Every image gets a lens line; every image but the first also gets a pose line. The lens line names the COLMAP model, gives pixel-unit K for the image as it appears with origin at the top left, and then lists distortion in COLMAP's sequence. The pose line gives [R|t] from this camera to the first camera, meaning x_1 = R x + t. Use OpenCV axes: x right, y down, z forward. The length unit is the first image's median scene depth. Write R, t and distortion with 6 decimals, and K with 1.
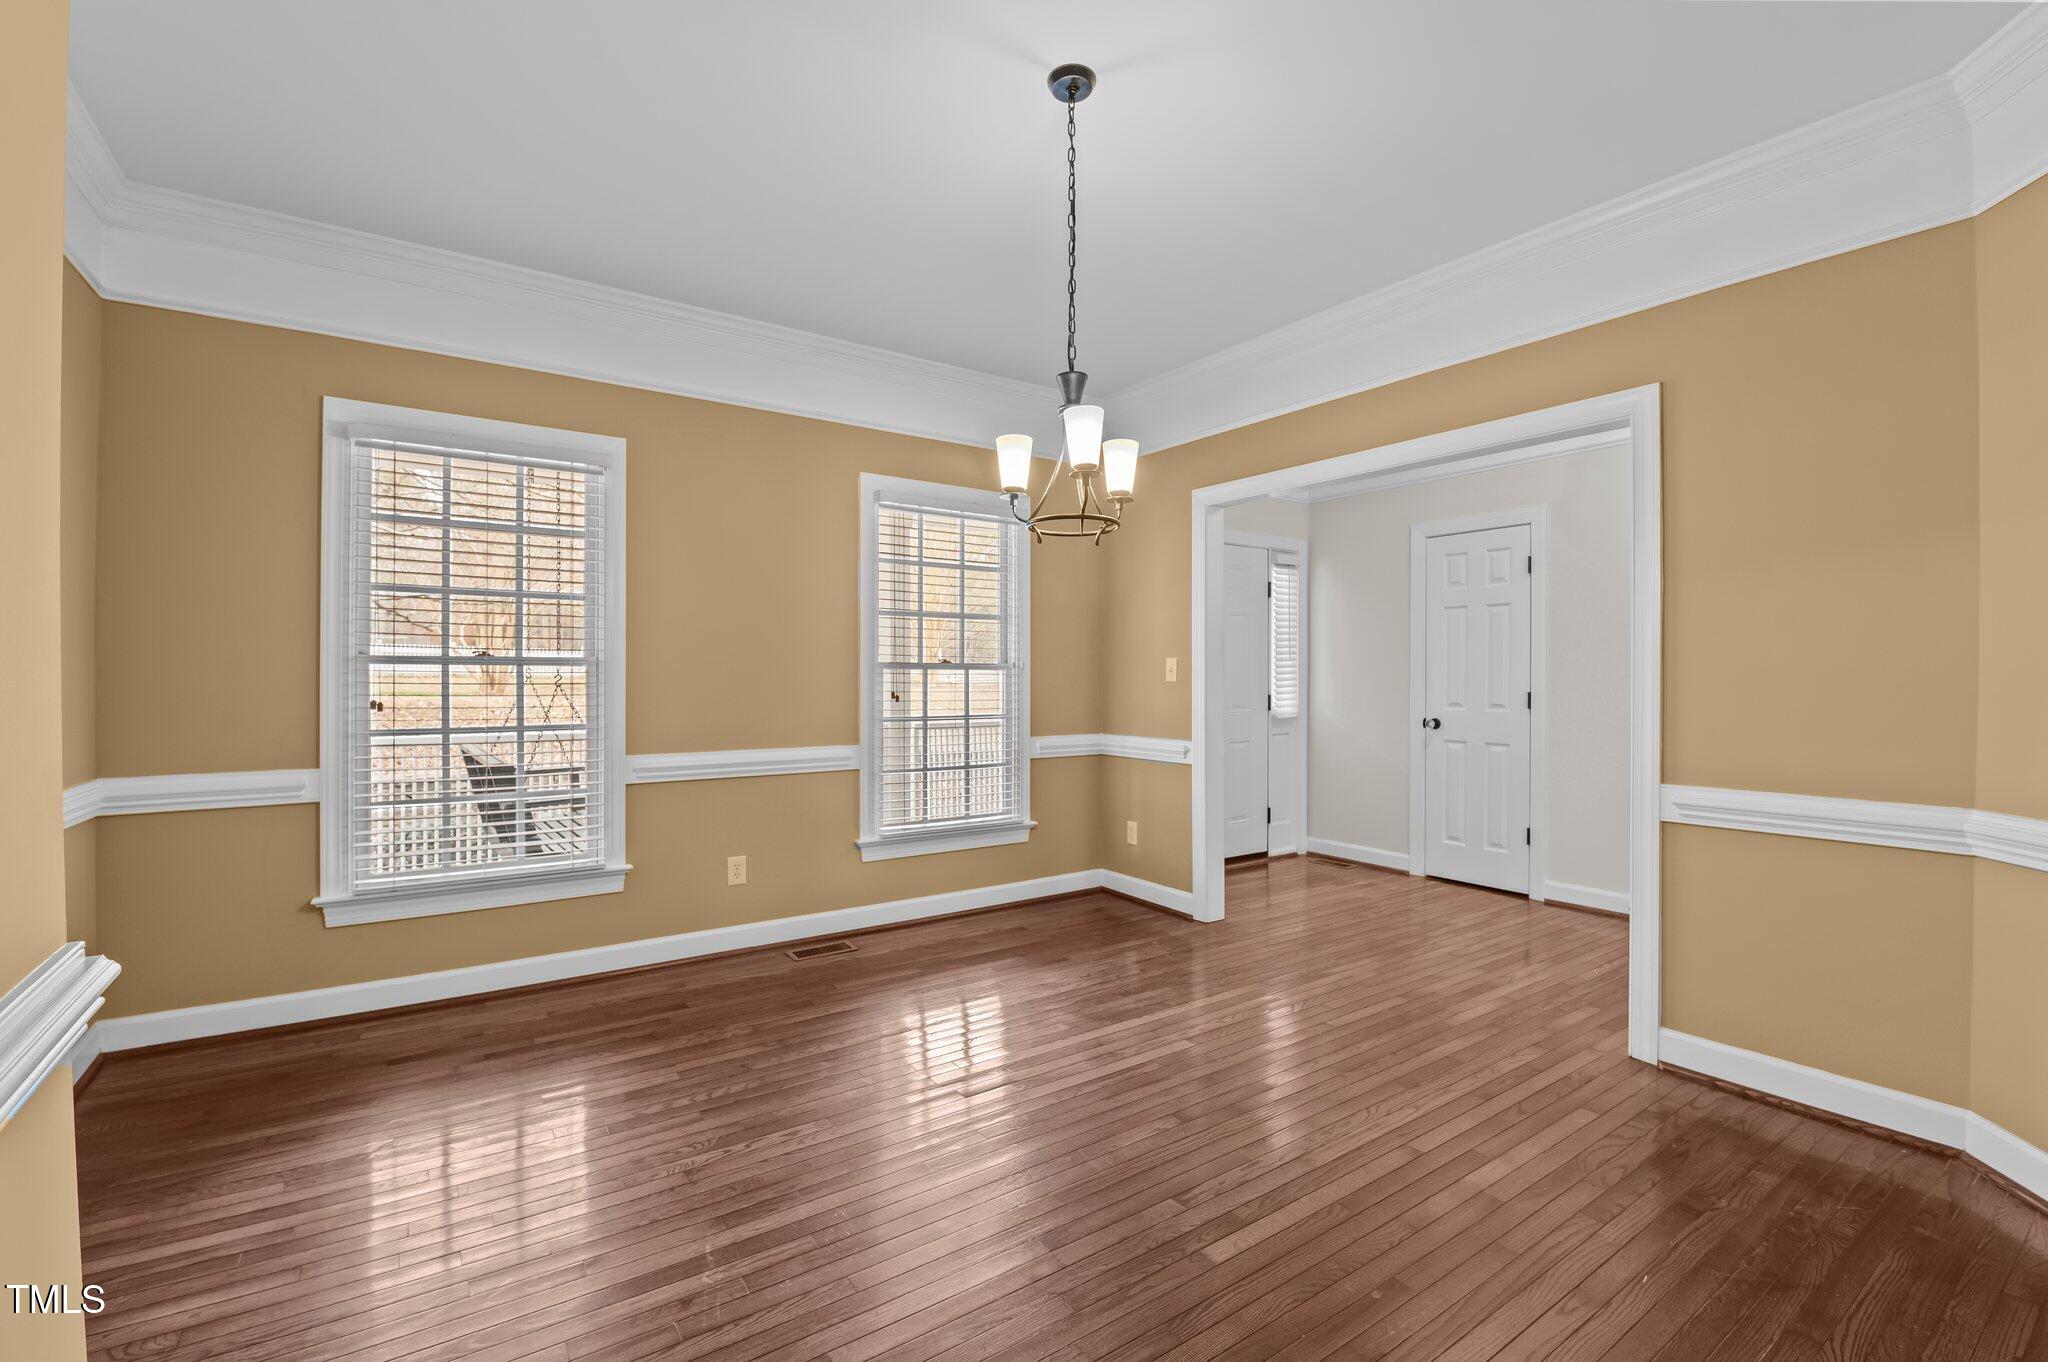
lens RADIAL K [[891.3, 0, 1012.8], [0, 891.3, 681.3], [0, 0, 1]] dist [-0.022435, -0.000360]
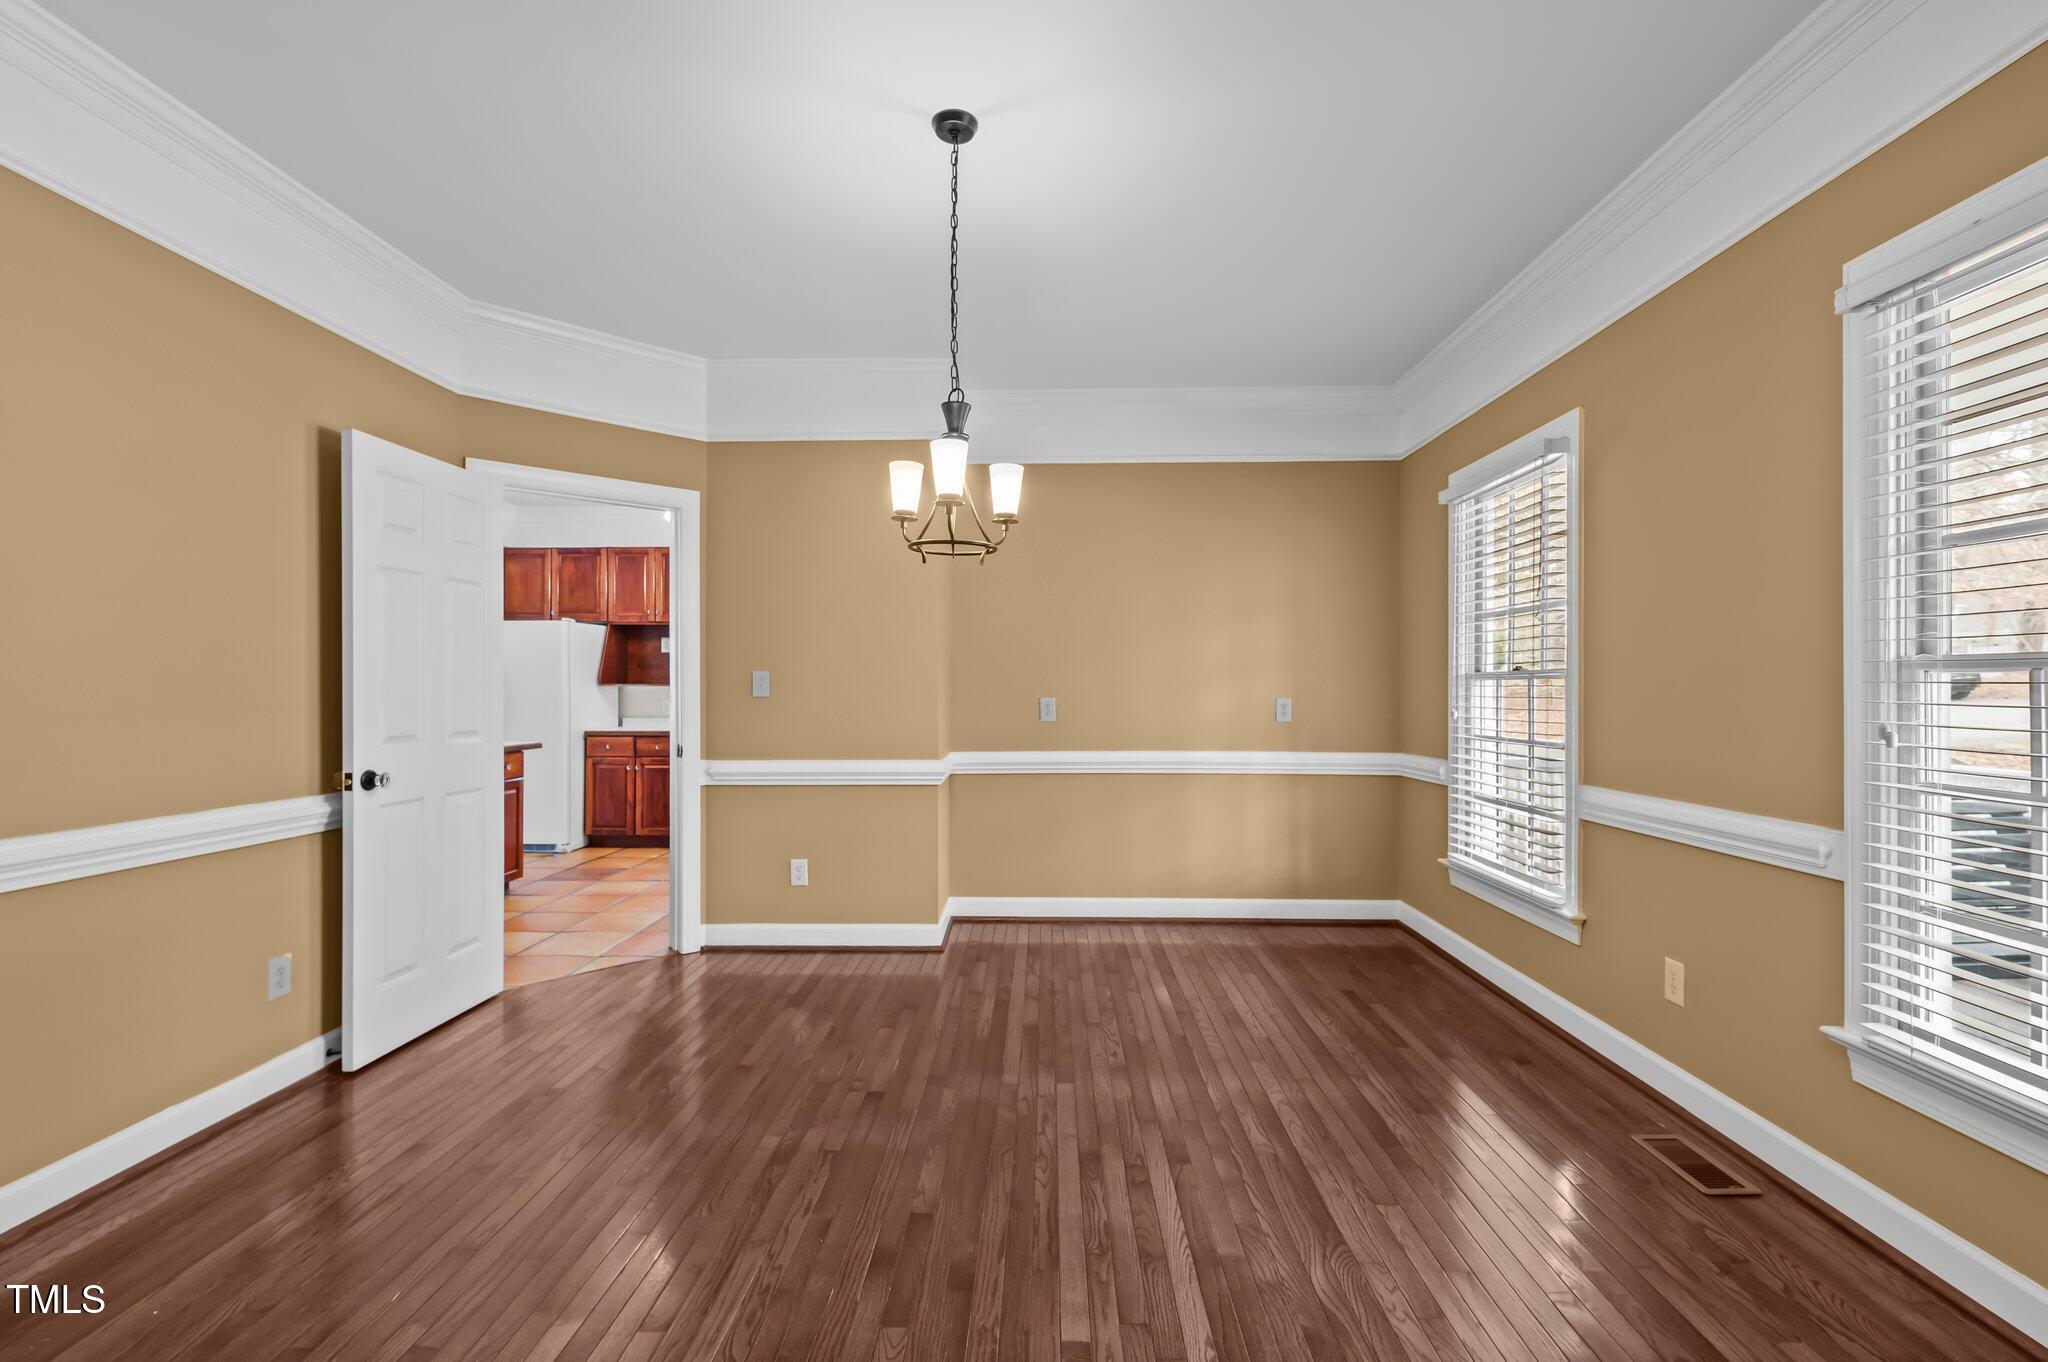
lens RADIAL K [[893.1, 0, 1021.2], [0, 893.1, 685.7], [0, 0, 1]] dist [0.017419, -0.011829]
pose [[-0.595960, -0.002077, -0.803011, 0.541979], [0.001949, 0.999990, -0.004033, -0.007398], [0.803012, -0.003968, -0.595950, 1.049613]]
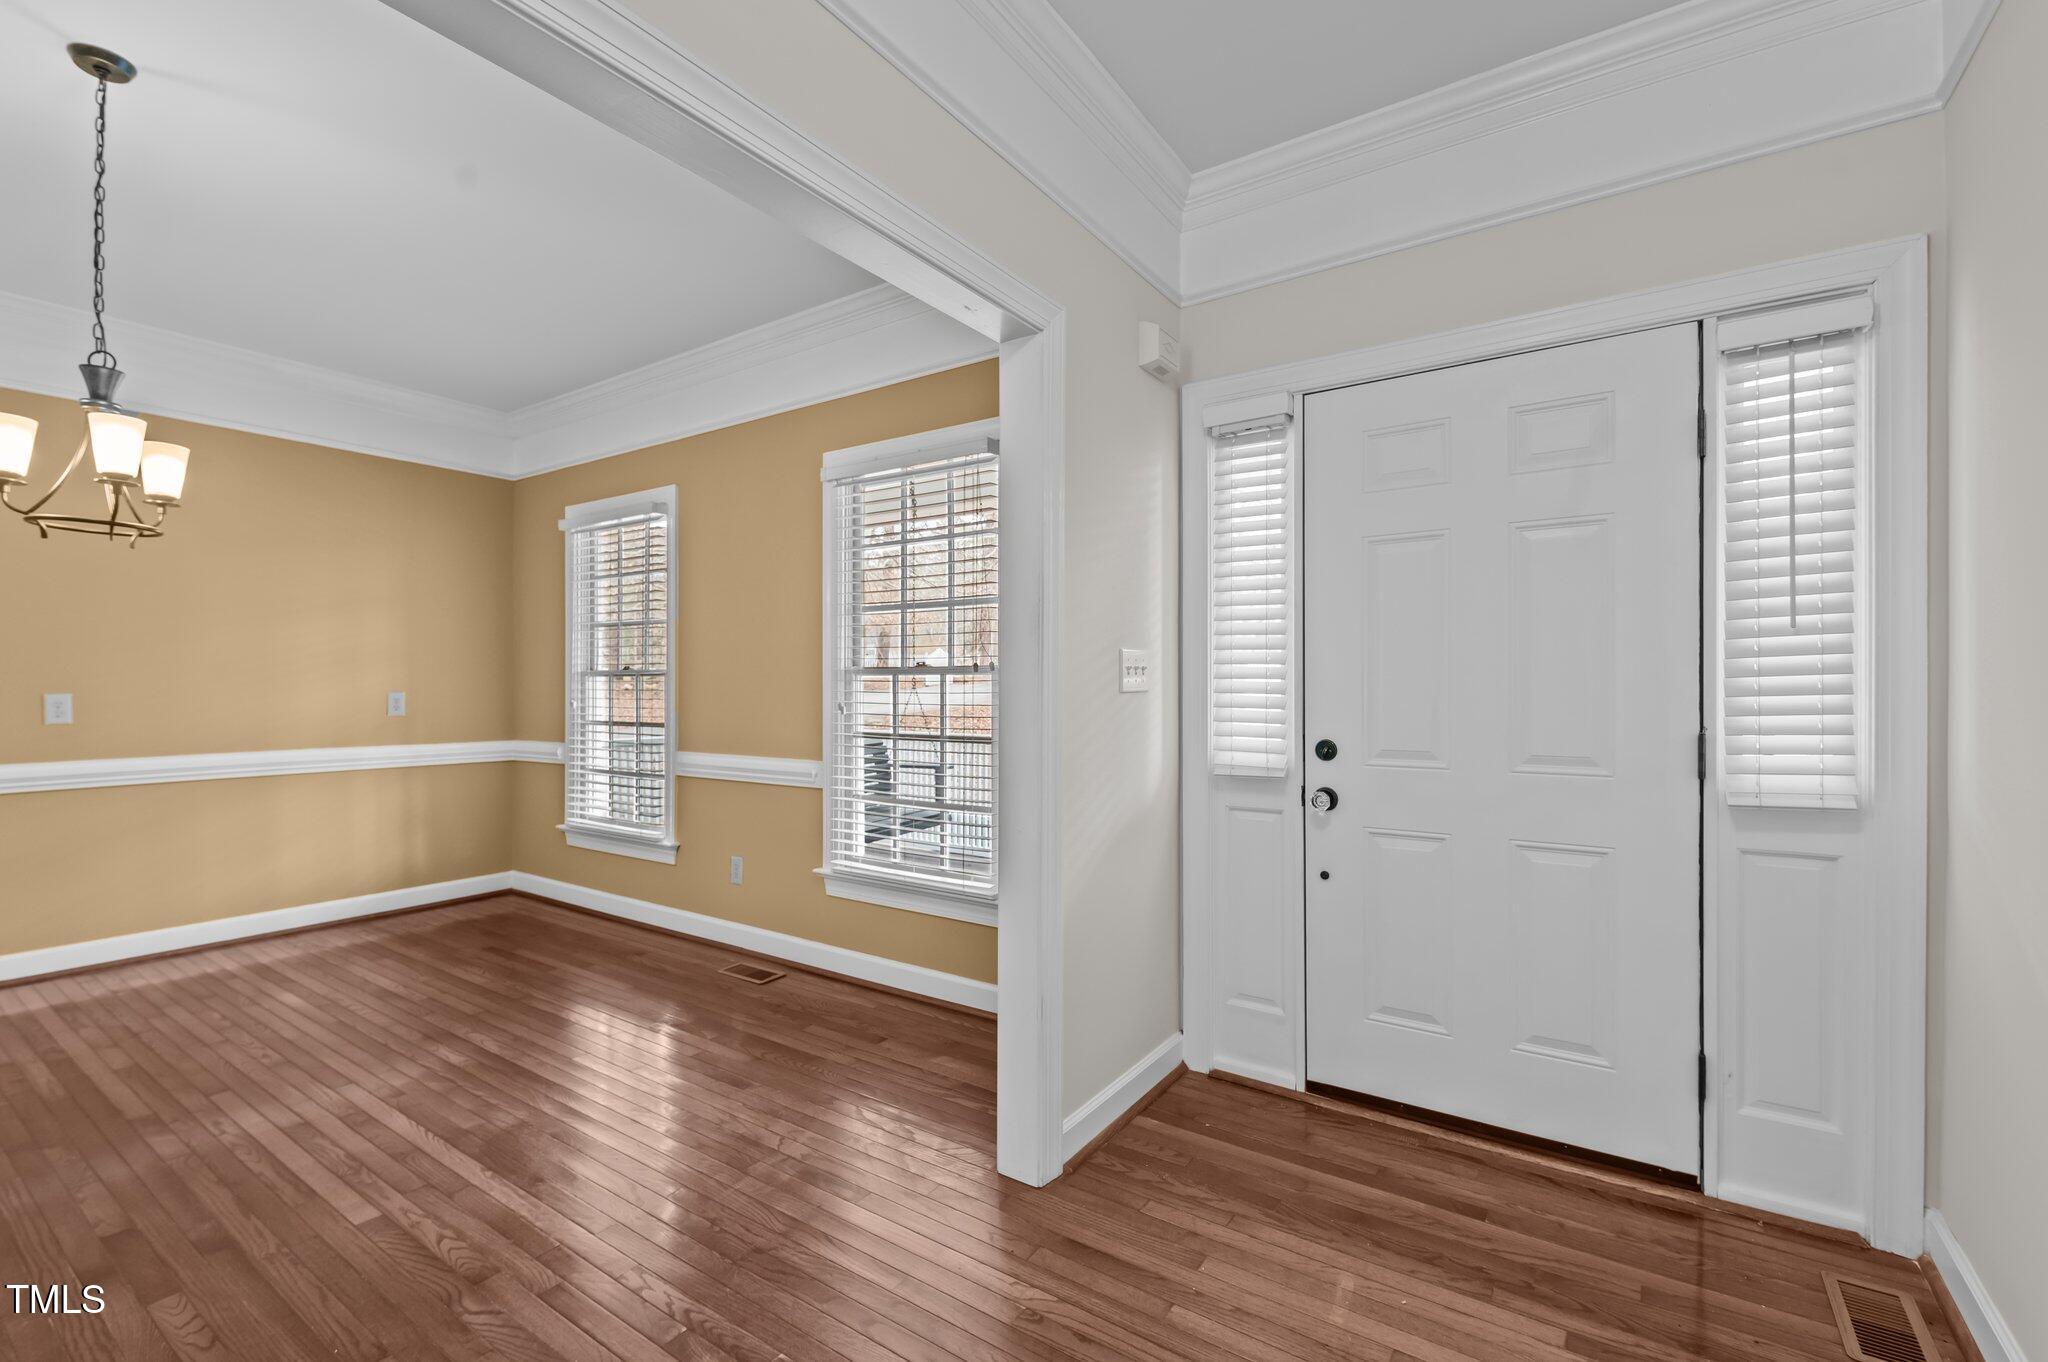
lens RADIAL K [[889.8, 0, 1022.4], [0, 889.8, 686.8], [0, 0, 1]] dist [0.001575, -0.000127]
pose [[0.355144, 0.004109, -0.934802, 0.817257], [0.000574, 0.999989, 0.004613, -0.007838], [0.934811, -0.002175, 0.355138, 0.980881]]
